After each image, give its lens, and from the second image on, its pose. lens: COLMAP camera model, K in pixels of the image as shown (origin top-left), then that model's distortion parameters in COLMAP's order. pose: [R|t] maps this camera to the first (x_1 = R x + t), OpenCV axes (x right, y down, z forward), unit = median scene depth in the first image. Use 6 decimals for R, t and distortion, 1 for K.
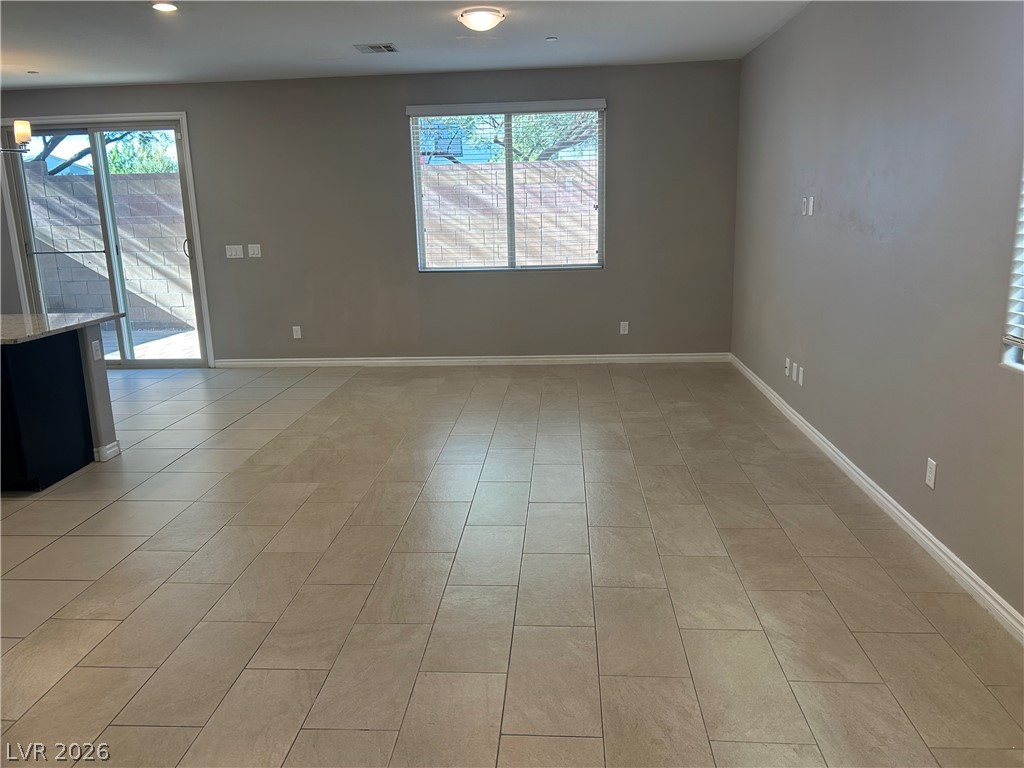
lens RADIAL K [[785.9, 0, 512.0], [0, 785.9, 384.0], [0, 0, 1]] dist [0.056571, -0.056659]
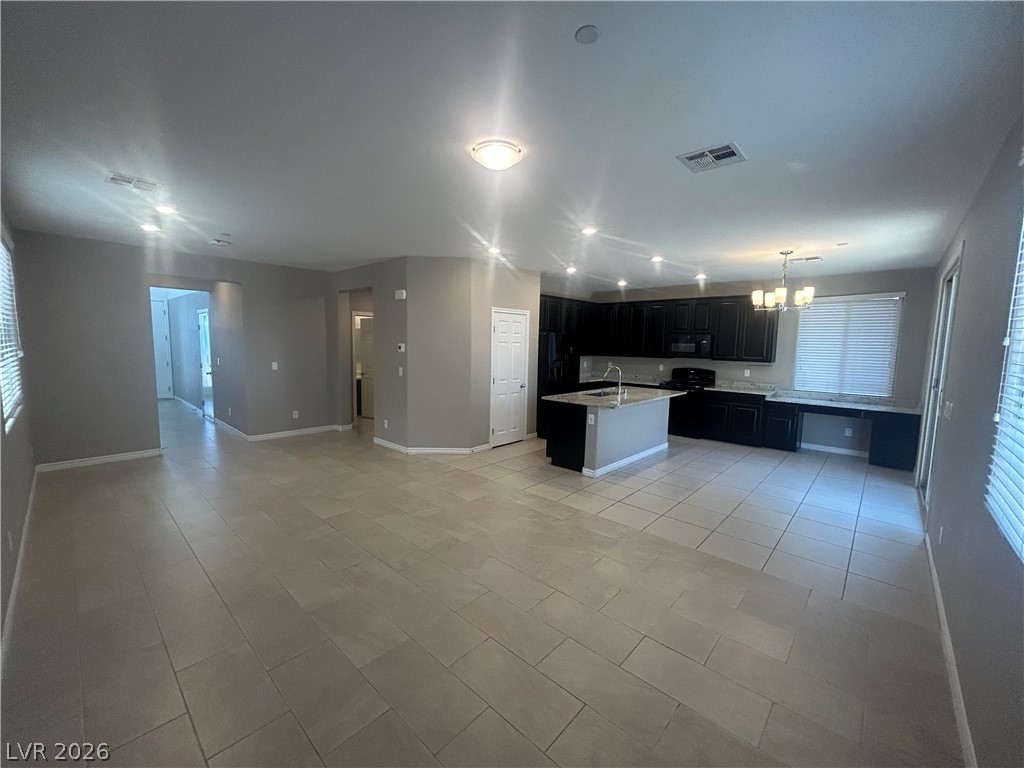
lens RADIAL K [[421.6, 0, 512.0], [0, 421.6, 384.0], [0, 0, 1]] dist [-0.001905, 0.000004]
pose [[-0.632444, 0.086393, -0.769773, 0.242576], [-0.178252, 0.950859, 0.253168, -0.230477], [0.753817, 0.297328, -0.585965, 0.956207]]
